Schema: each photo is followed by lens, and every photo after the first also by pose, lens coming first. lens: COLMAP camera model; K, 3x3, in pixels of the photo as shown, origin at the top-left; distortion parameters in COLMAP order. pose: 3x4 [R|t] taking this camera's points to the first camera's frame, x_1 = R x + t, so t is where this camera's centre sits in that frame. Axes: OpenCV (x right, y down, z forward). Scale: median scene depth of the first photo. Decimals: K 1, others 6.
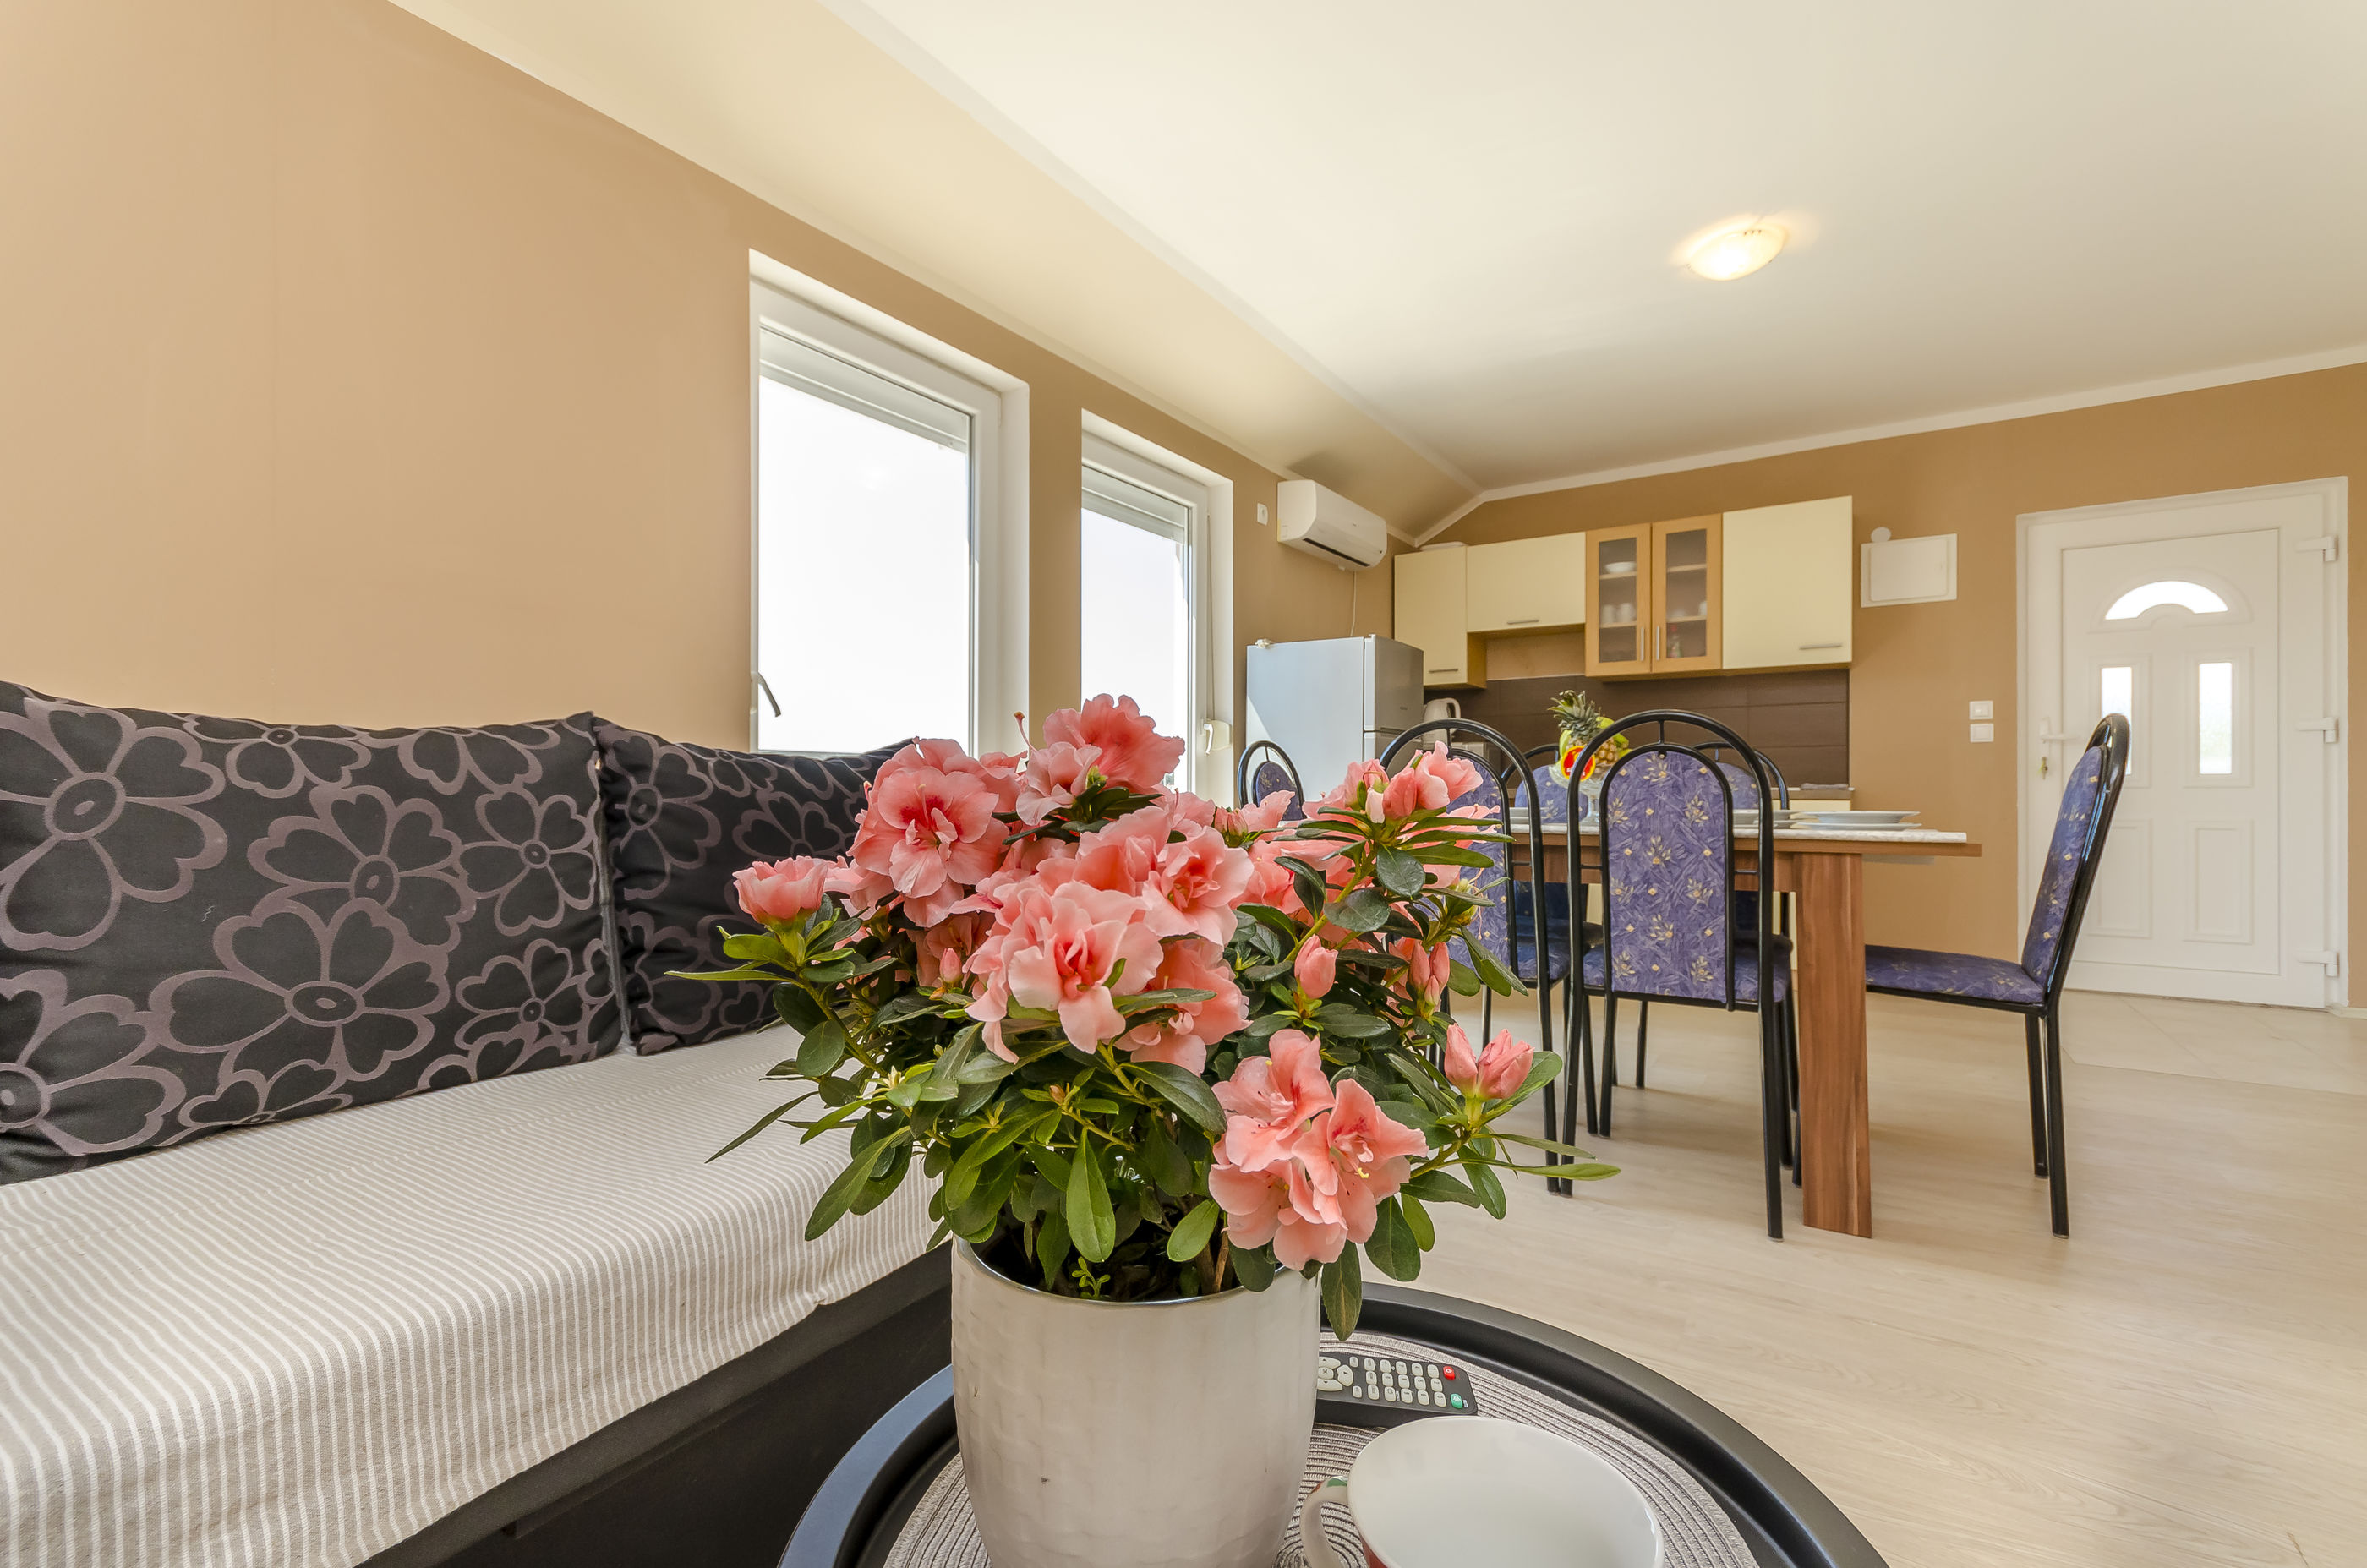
lens RADIAL K [[1045.9, 0, 1198.4], [0, 1045.9, 797.9], [0, 0, 1]] dist [0.005300, -0.001455]
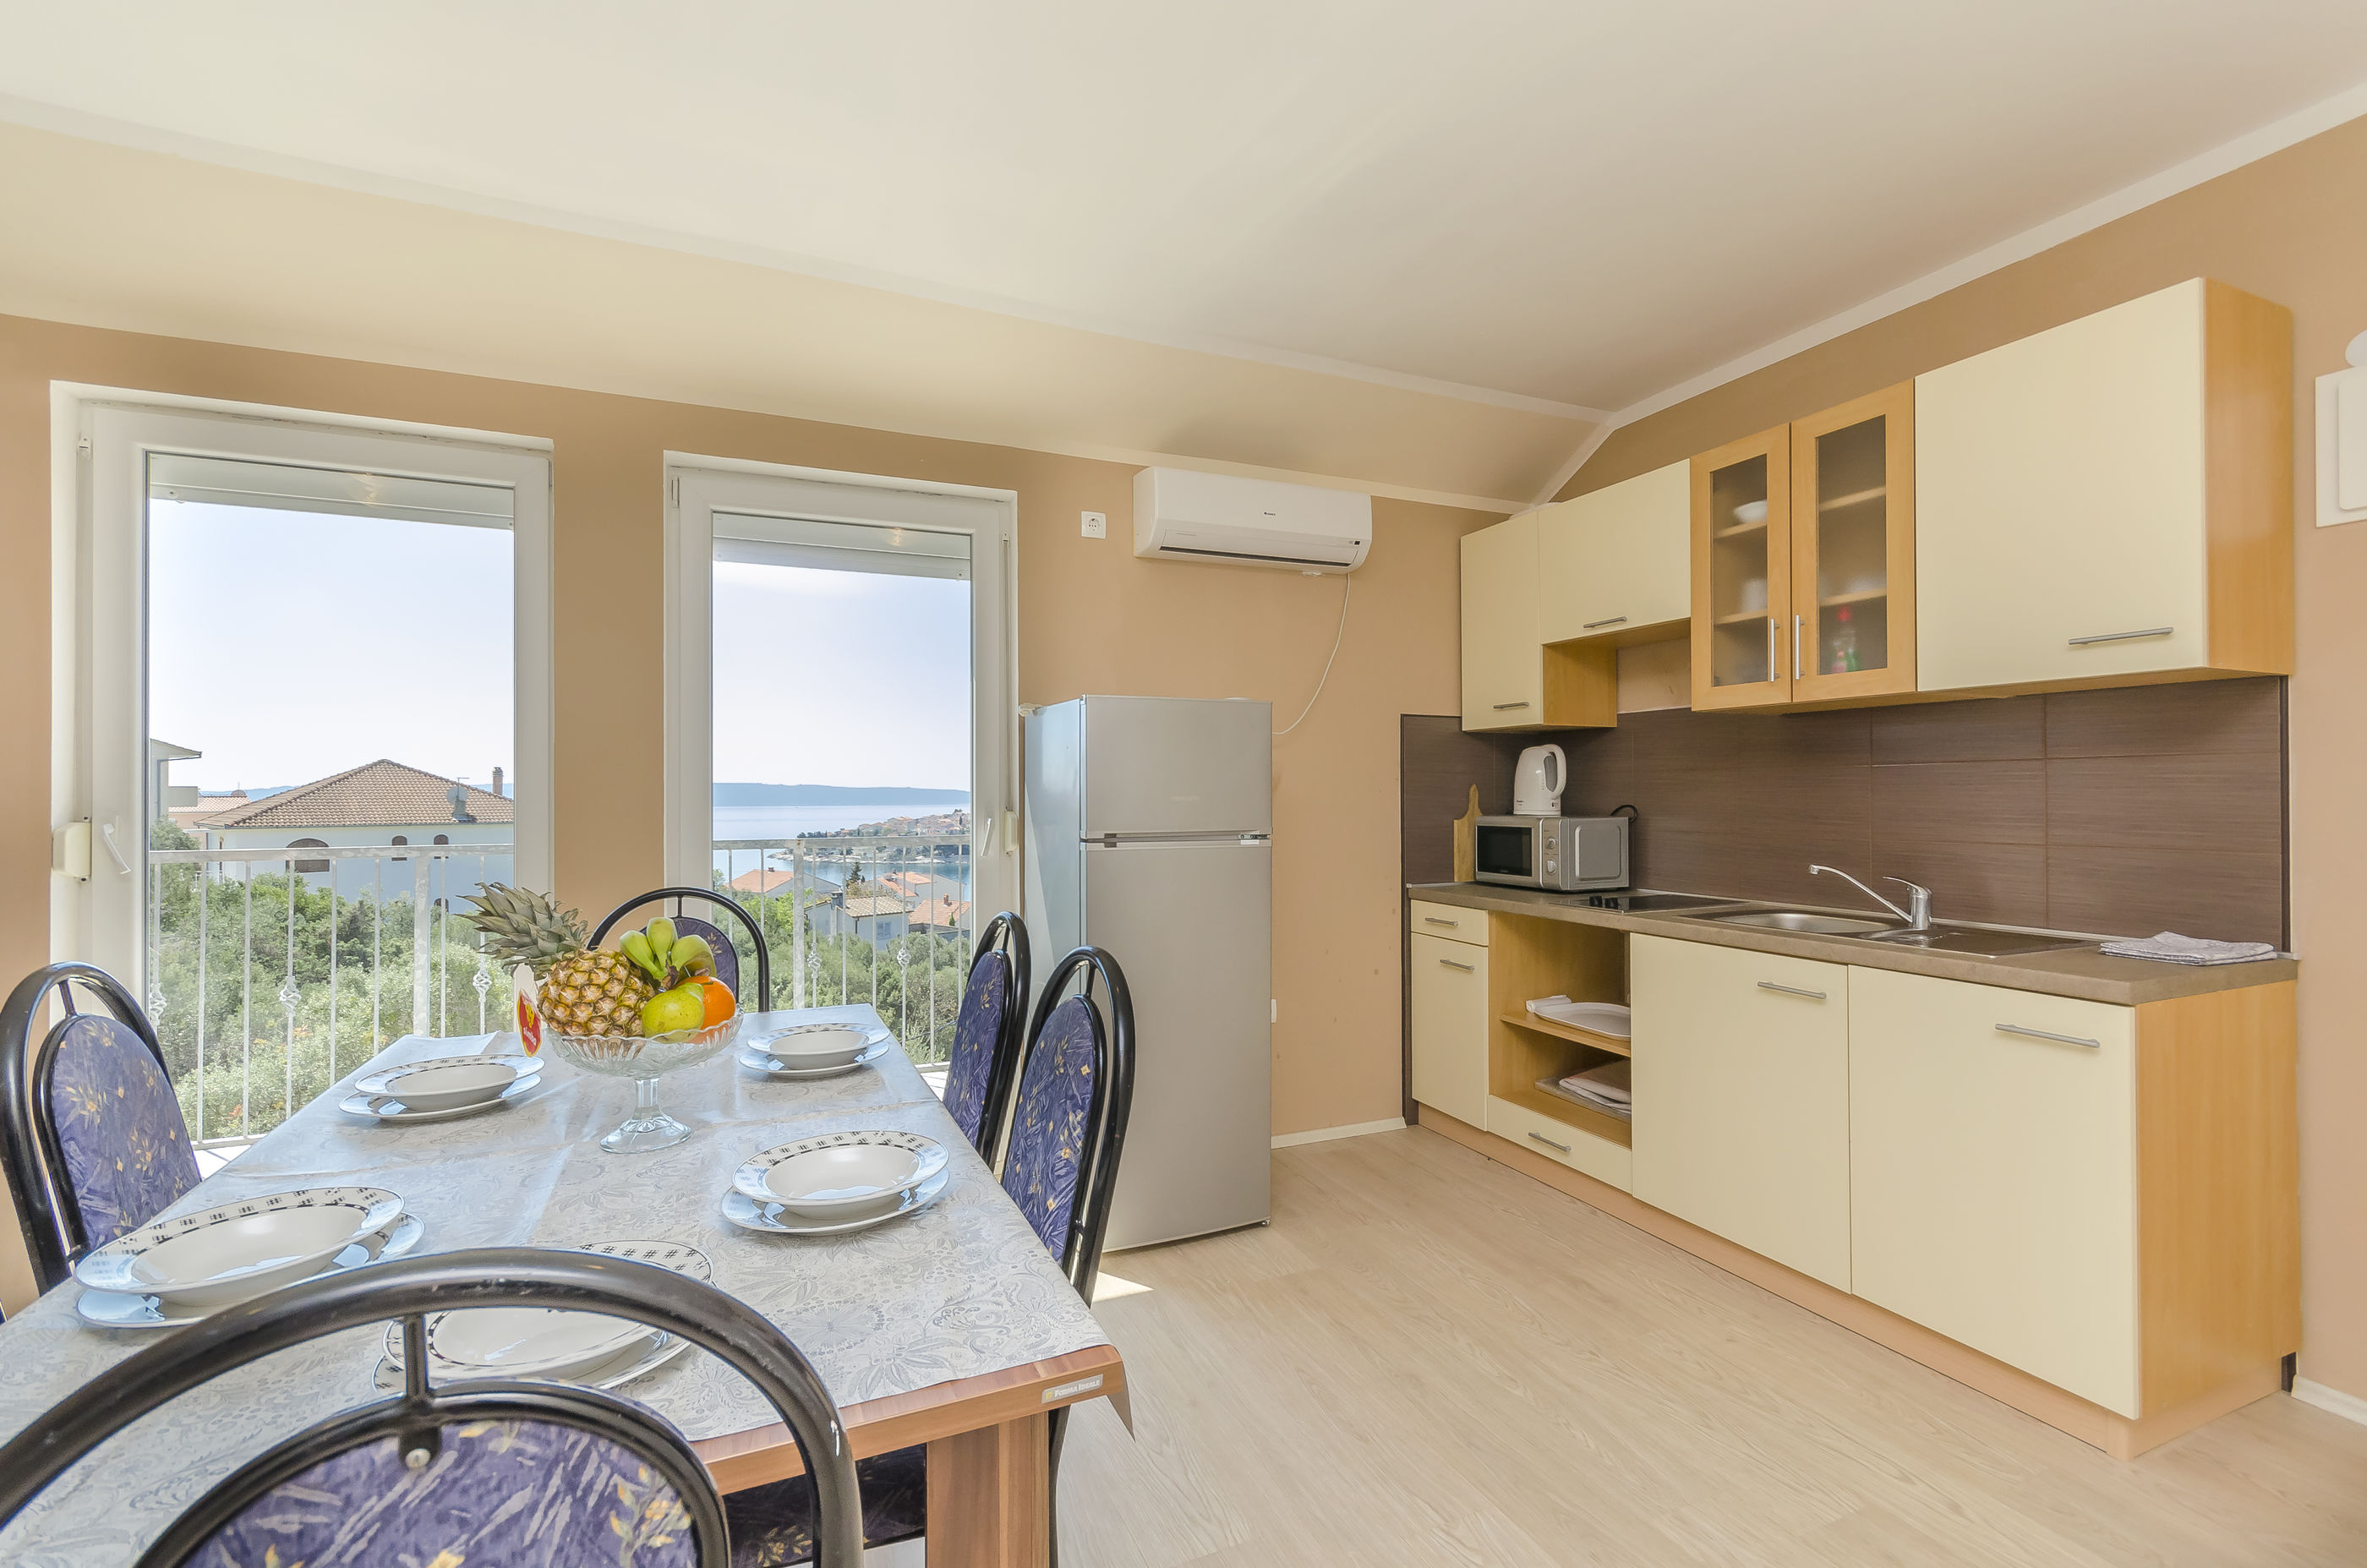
lens RADIAL K [[1045.9, 0, 1197.1], [0, 1045.9, 789.8], [0, 0, 1]] dist [0.005300, -0.001455]
pose [[0.839721, -0.007973, -0.542959, 0.473296], [0.002919, 0.999944, -0.010169, -0.072002], [0.543010, 0.006955, 0.839697, 0.394362]]
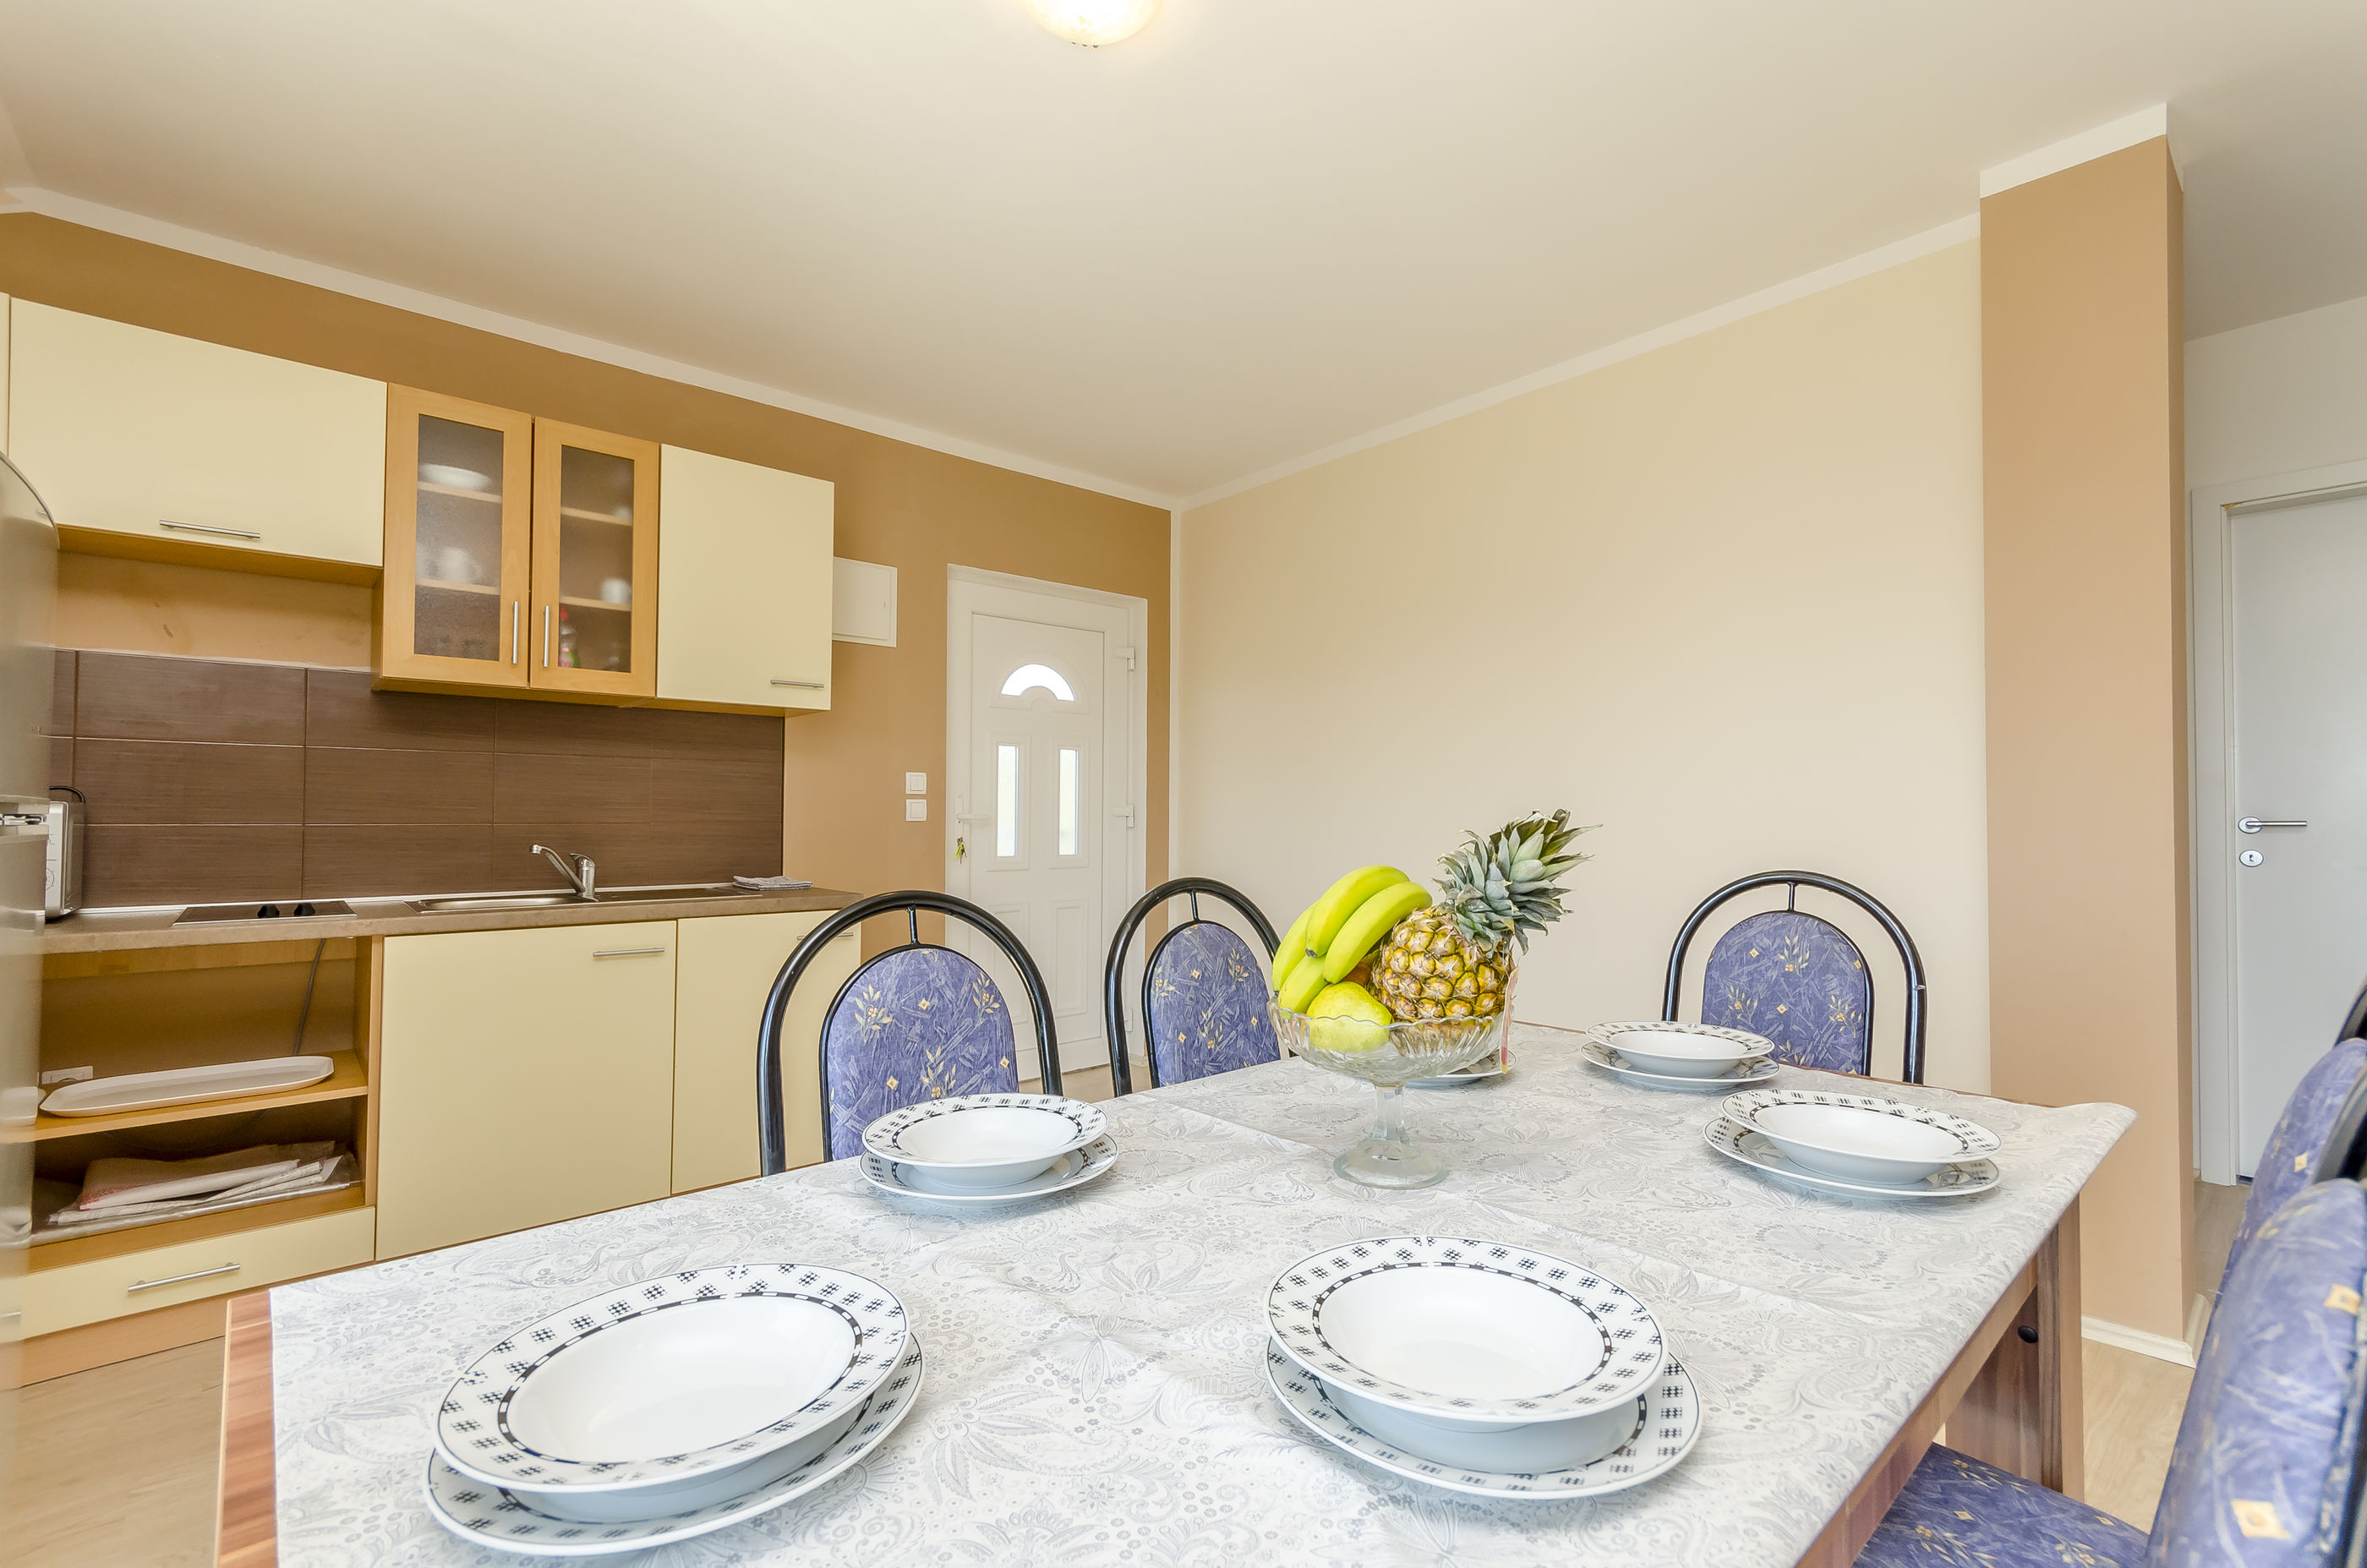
lens RADIAL K [[1045.9, 0, 1200.8], [0, 1045.9, 789.8], [0, 0, 1]] dist [0.005300, -0.001455]
pose [[0.251543, 0.027850, 0.967445, -0.006064], [0.002824, 0.999561, -0.029509, -0.050027], [-0.967842, 0.010155, 0.251354, 0.531974]]
